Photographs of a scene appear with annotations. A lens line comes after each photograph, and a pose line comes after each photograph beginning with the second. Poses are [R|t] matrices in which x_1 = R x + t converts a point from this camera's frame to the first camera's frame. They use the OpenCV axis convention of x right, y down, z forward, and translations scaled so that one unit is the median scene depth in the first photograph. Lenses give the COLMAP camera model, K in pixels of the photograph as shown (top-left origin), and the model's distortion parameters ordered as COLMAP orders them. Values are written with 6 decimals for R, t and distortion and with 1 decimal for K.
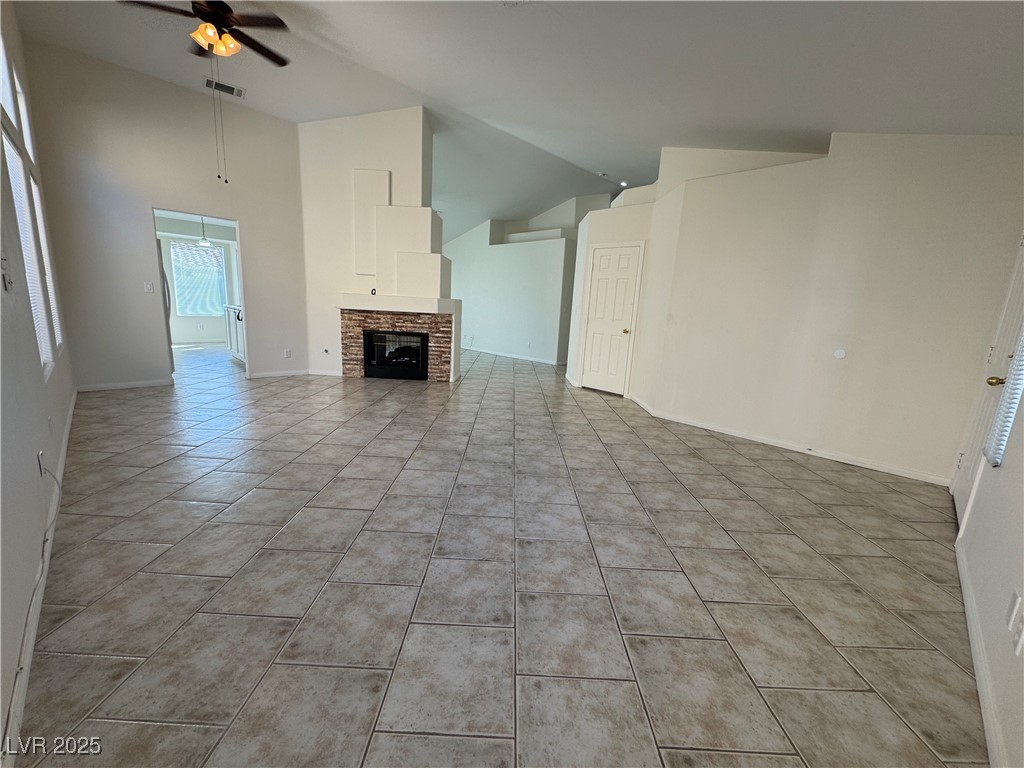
lens RADIAL K [[407.9, 0, 512.0], [0, 407.9, 384.0], [0, 0, 1]] dist [-0.001605, -0.000320]
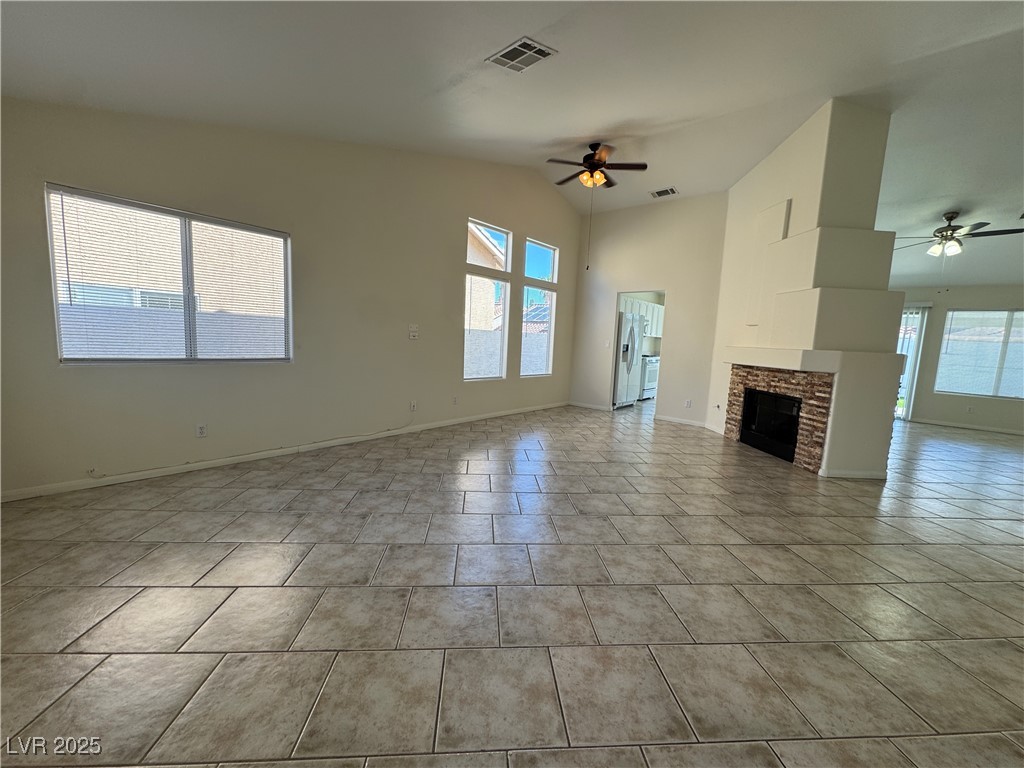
lens RADIAL K [[407.9, 0, 512.0], [0, 407.9, 384.0], [0, 0, 1]] dist [-0.001605, -0.000320]
pose [[0.078185, 0.062702, -0.994965, 0.465033], [-0.231498, 0.971882, 0.043056, -0.062454], [0.969689, 0.226966, 0.090502, 0.438769]]
